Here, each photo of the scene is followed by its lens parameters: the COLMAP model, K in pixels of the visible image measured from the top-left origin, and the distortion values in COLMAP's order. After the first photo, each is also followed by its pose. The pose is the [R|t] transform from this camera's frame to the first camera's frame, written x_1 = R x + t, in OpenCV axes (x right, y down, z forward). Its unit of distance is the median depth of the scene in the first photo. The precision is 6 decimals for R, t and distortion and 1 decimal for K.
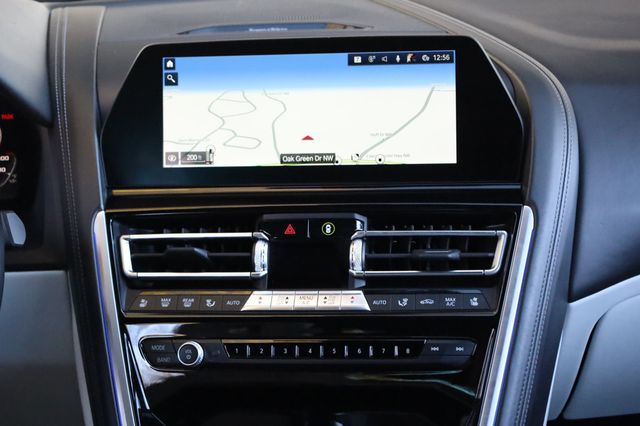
lens RADIAL K [[1554.6, 0, 320.0], [0, 1554.6, 213.0], [0, 0, 1]] dist [-0.030530, -0.145191]
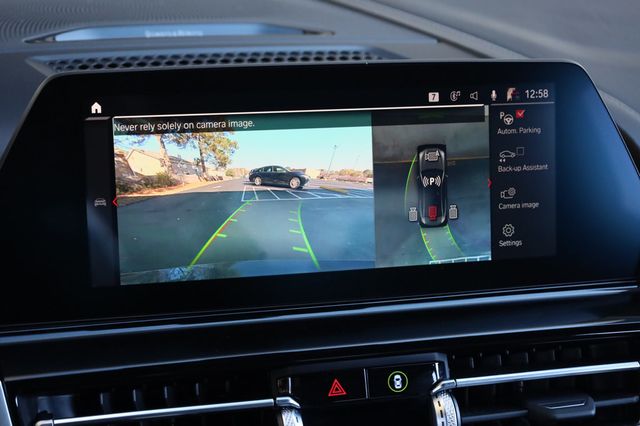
lens RADIAL K [[1138.0, 0, 320.0], [0, 1138.0, 213.0], [0, 0, 1]] dist [-0.012995, -0.047221]
pose [[0.920061, -0.056220, 0.387719, -0.192176], [0.024501, 0.995970, 0.086275, -0.095011], [-0.391007, -0.069879, 0.917731, 0.602392]]
